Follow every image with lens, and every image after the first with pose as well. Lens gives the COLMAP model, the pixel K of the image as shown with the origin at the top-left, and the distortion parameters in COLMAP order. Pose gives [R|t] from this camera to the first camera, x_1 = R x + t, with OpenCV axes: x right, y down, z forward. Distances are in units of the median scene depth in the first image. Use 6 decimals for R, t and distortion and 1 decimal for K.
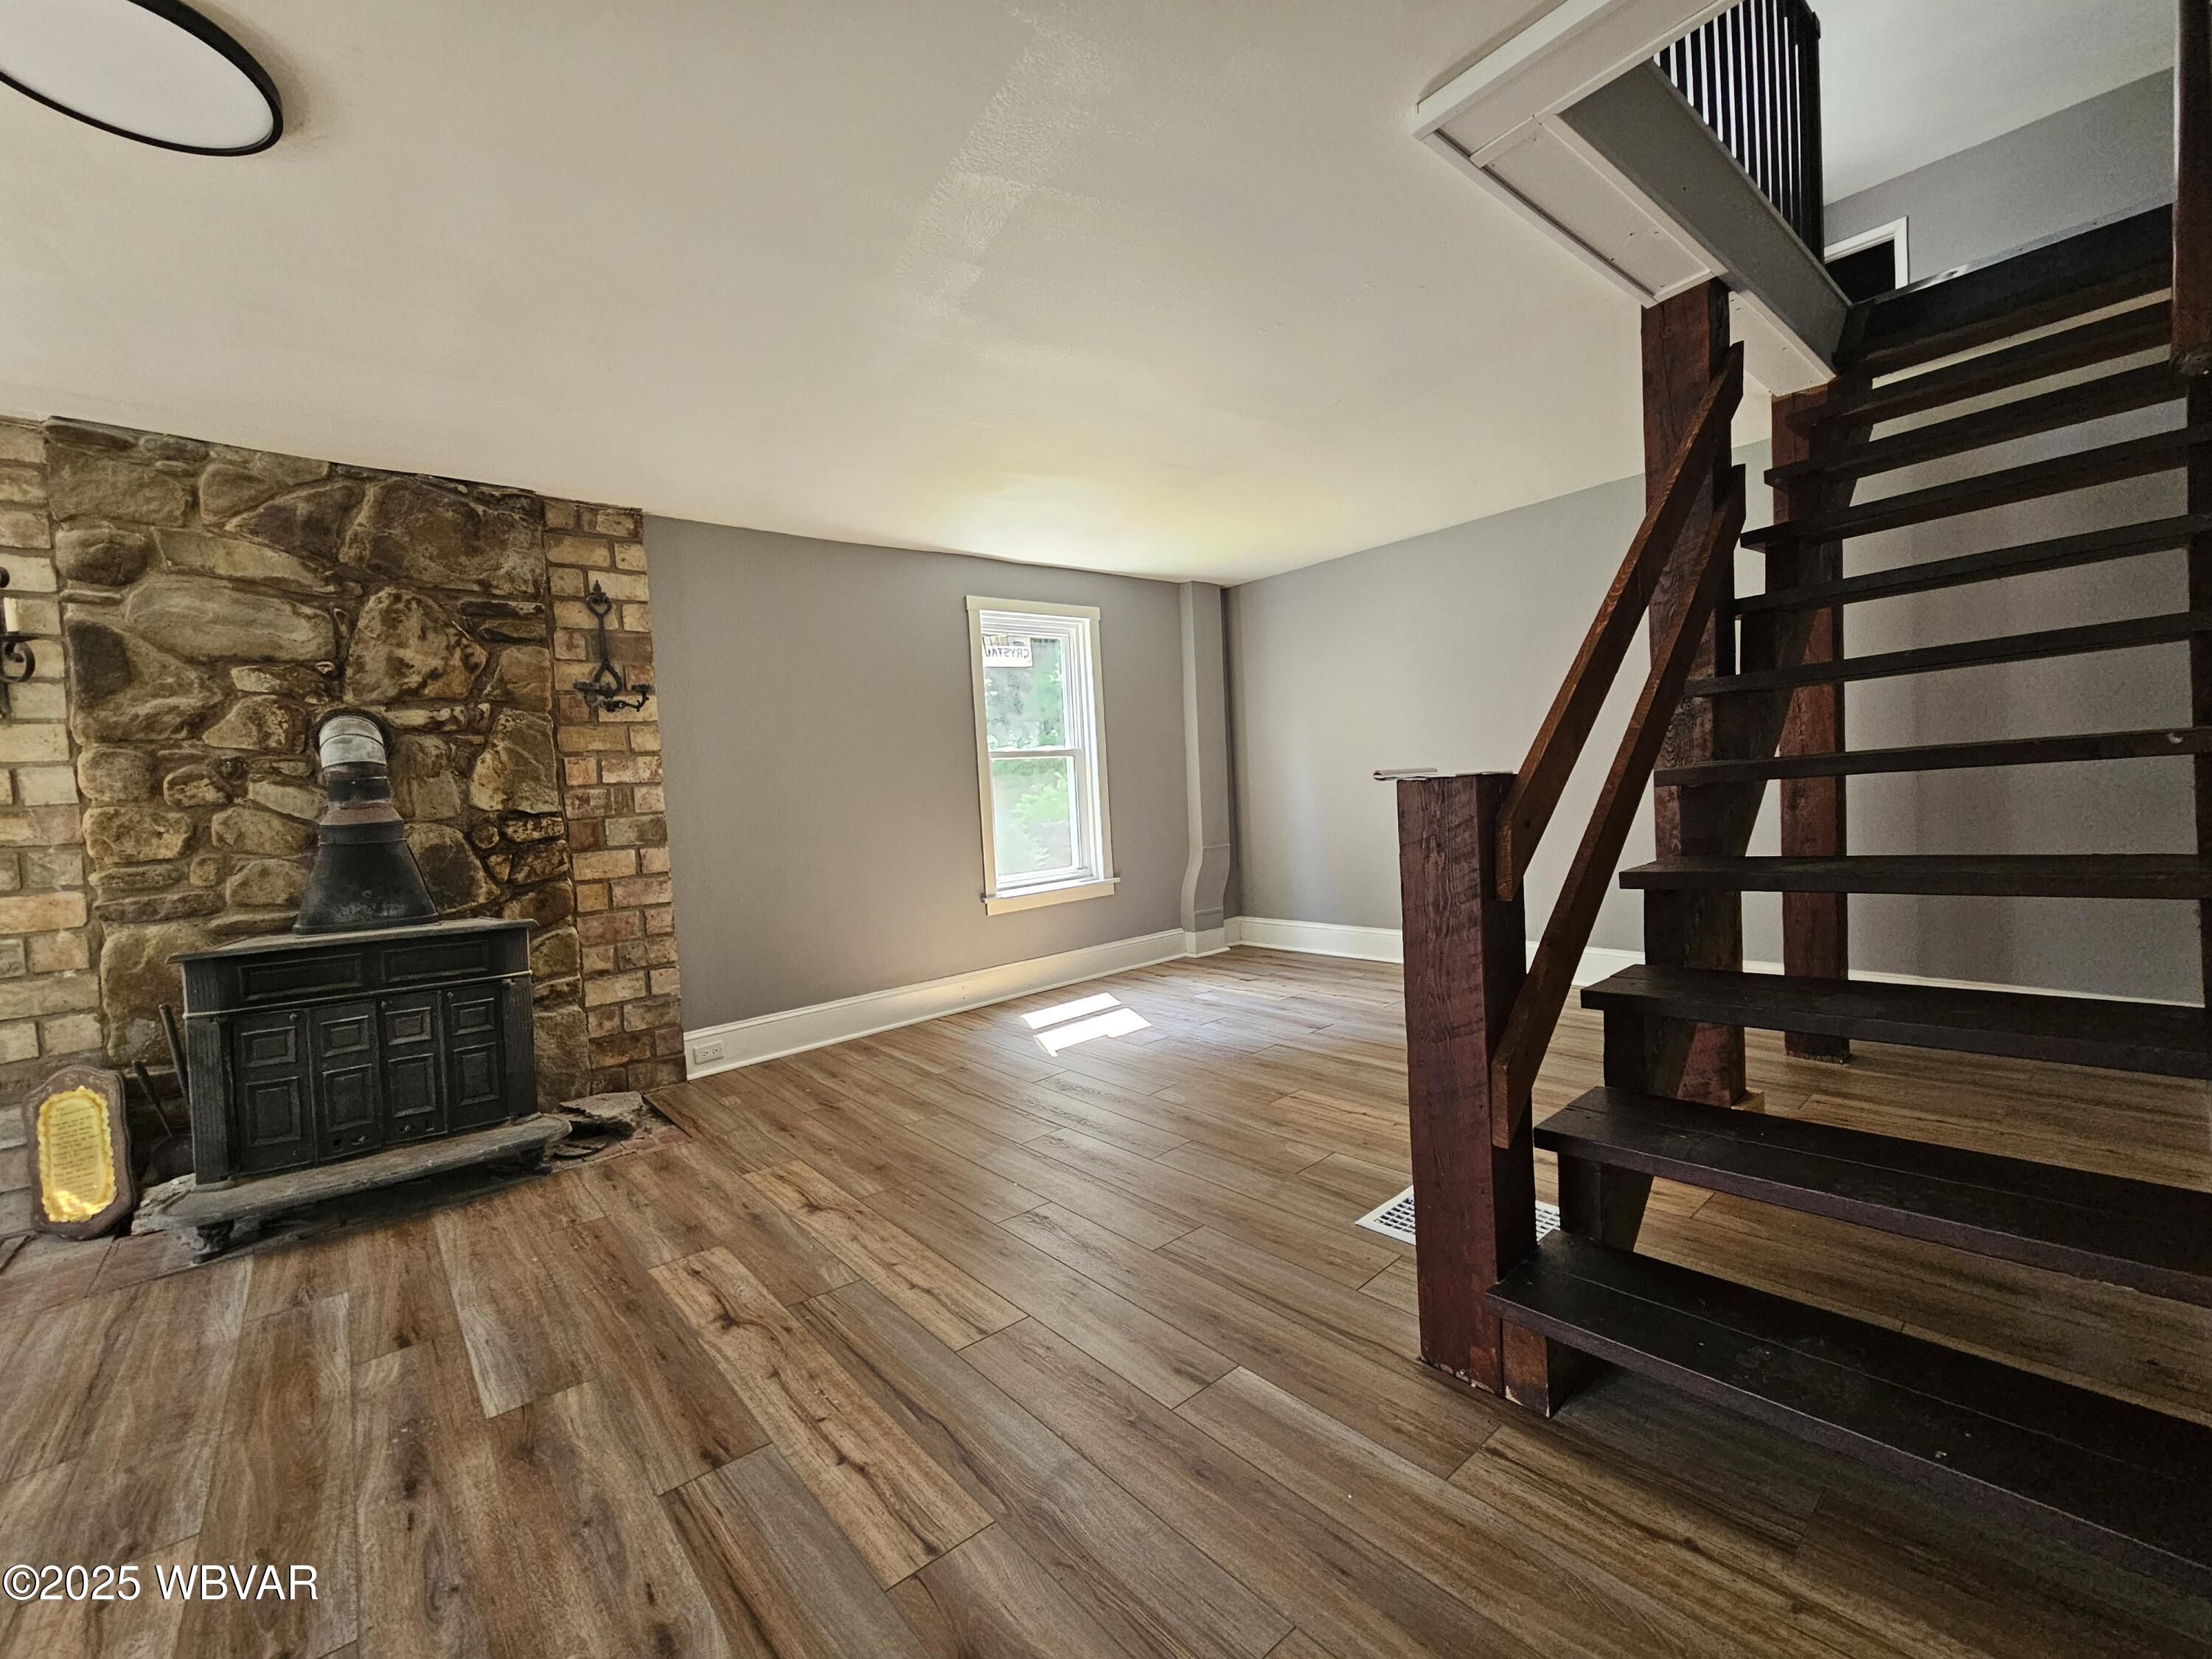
lens RADIAL K [[909.4, 0, 1092.1], [0, 909.4, 830.0], [0, 0, 1]] dist [0.002807, -0.001378]
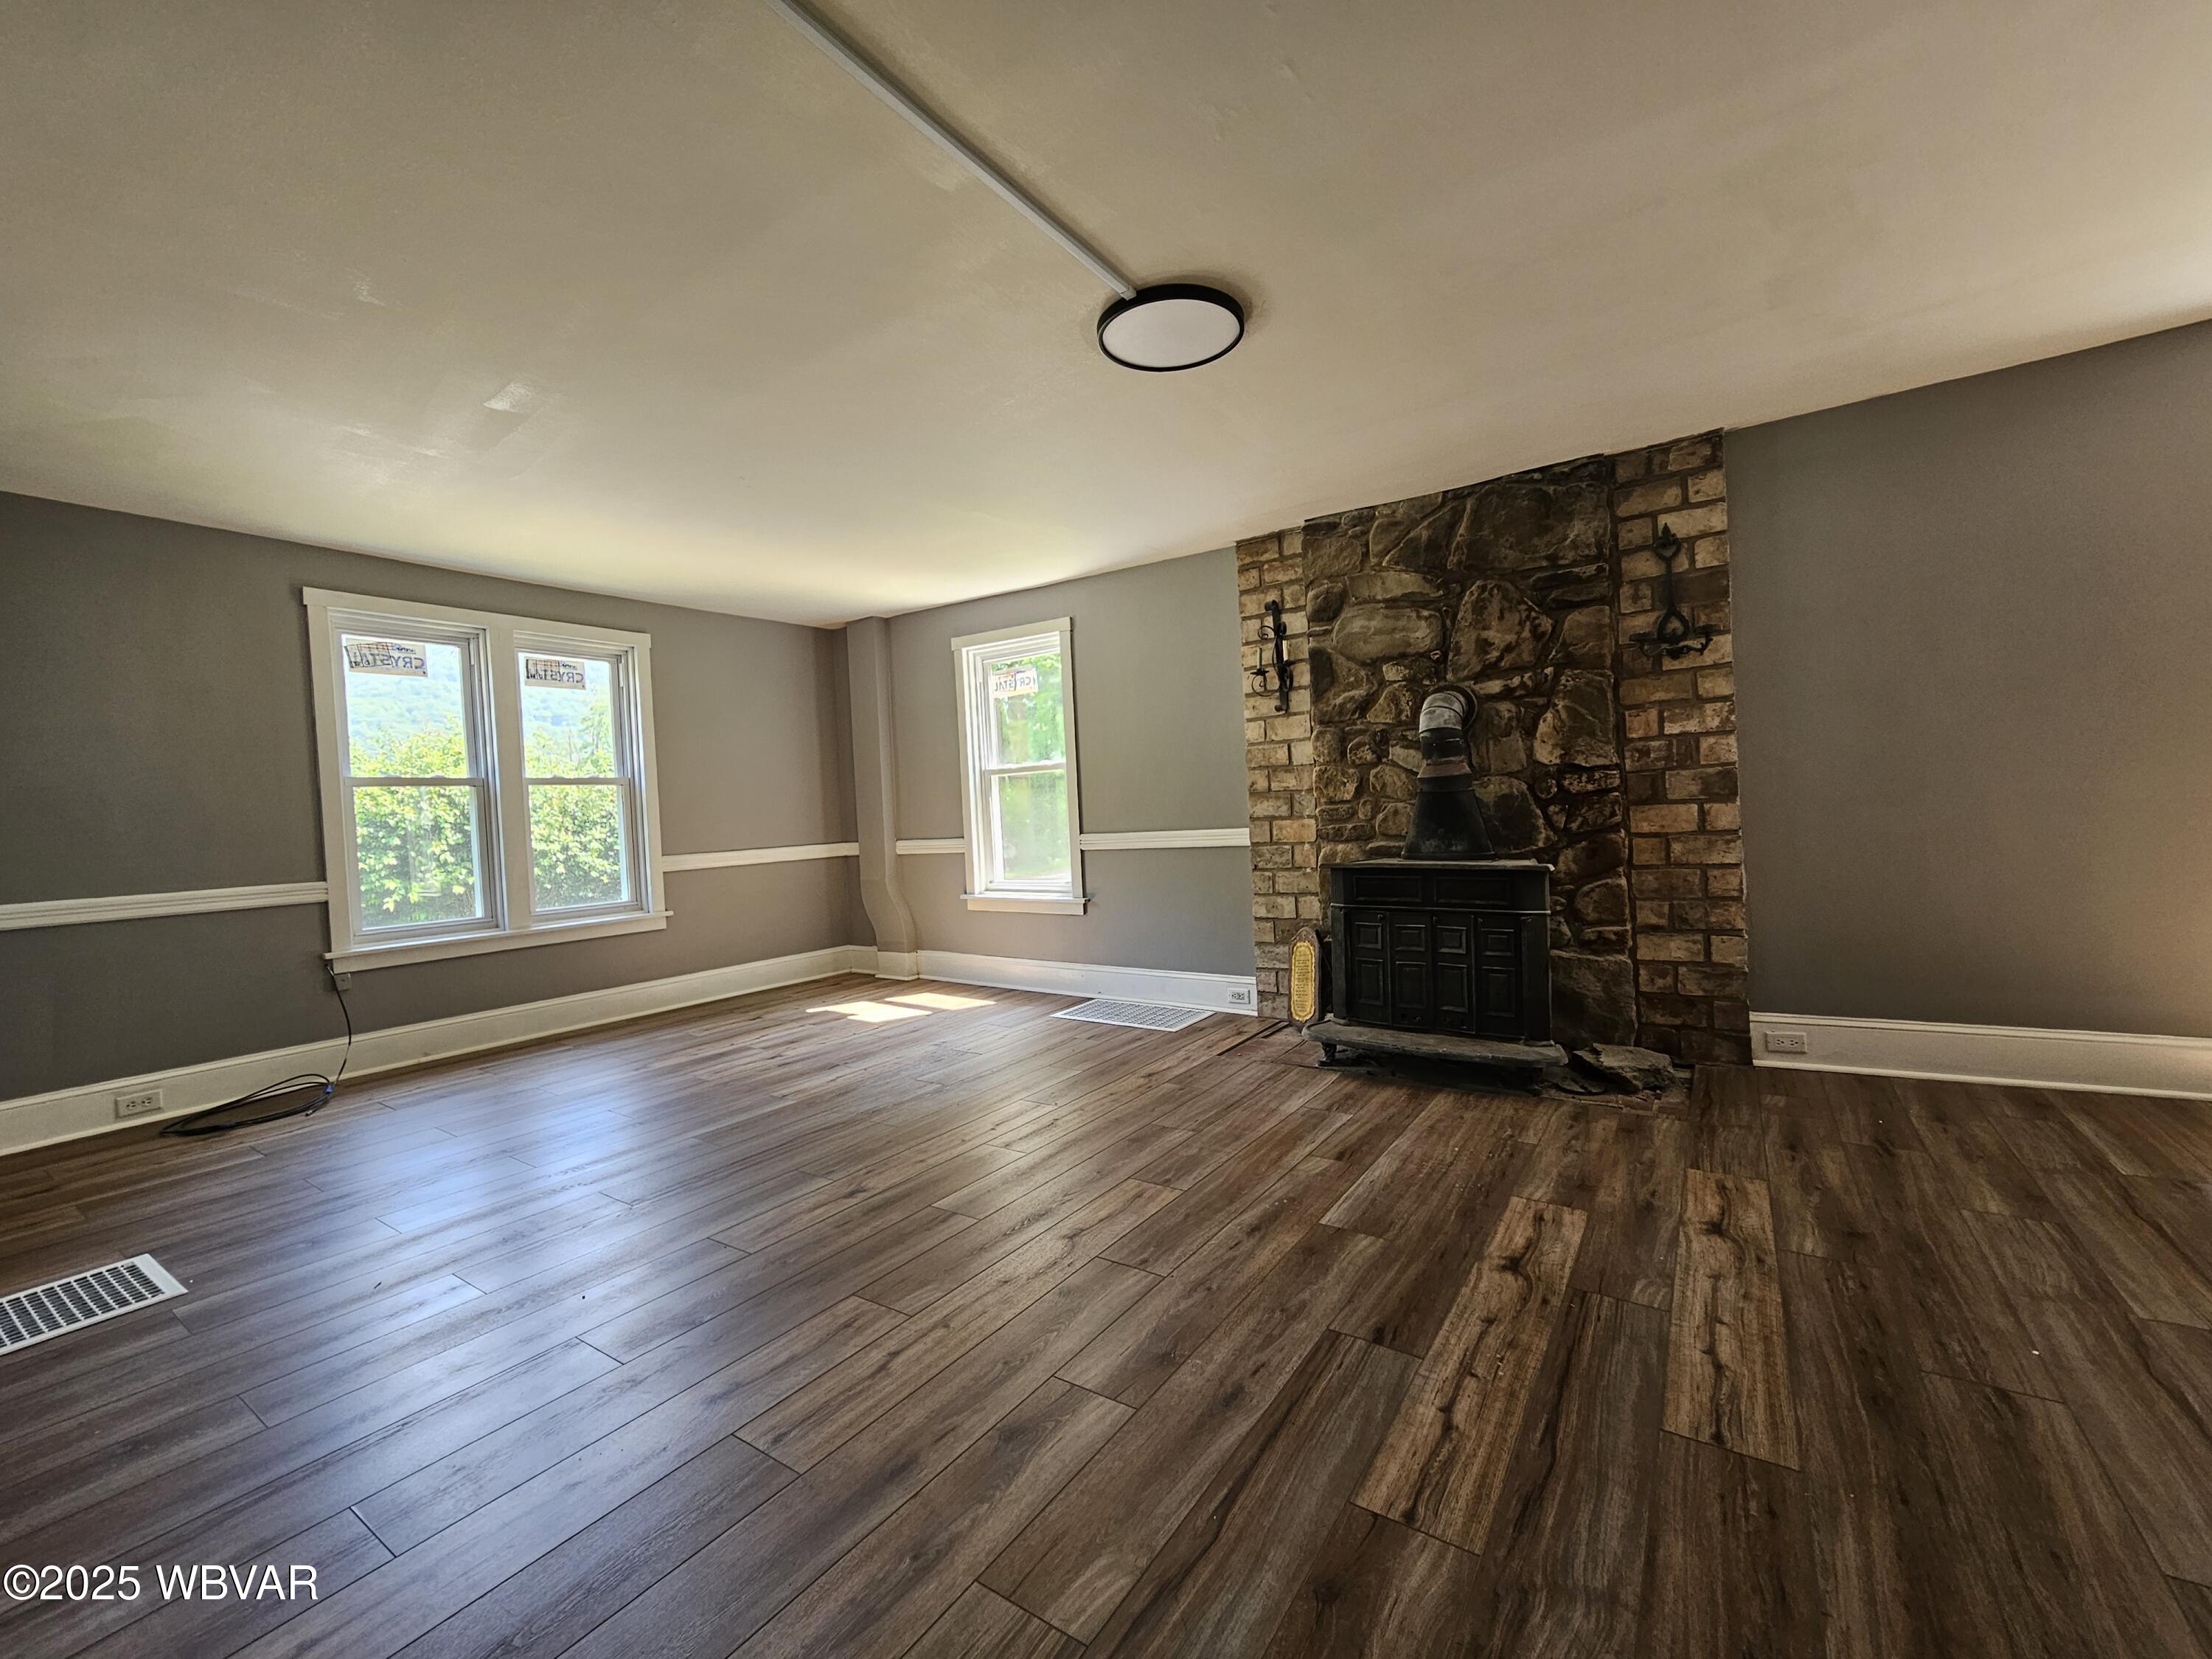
lens RADIAL K [[909.4, 0, 1097.2], [0, 909.4, 832.8], [0, 0, 1]] dist [0.002807, -0.001378]
pose [[0.274153, 0.059775, -0.959827, 0.295296], [-0.005323, 0.998145, 0.060641, -0.003230], [0.961671, -0.011516, 0.273963, 0.192608]]
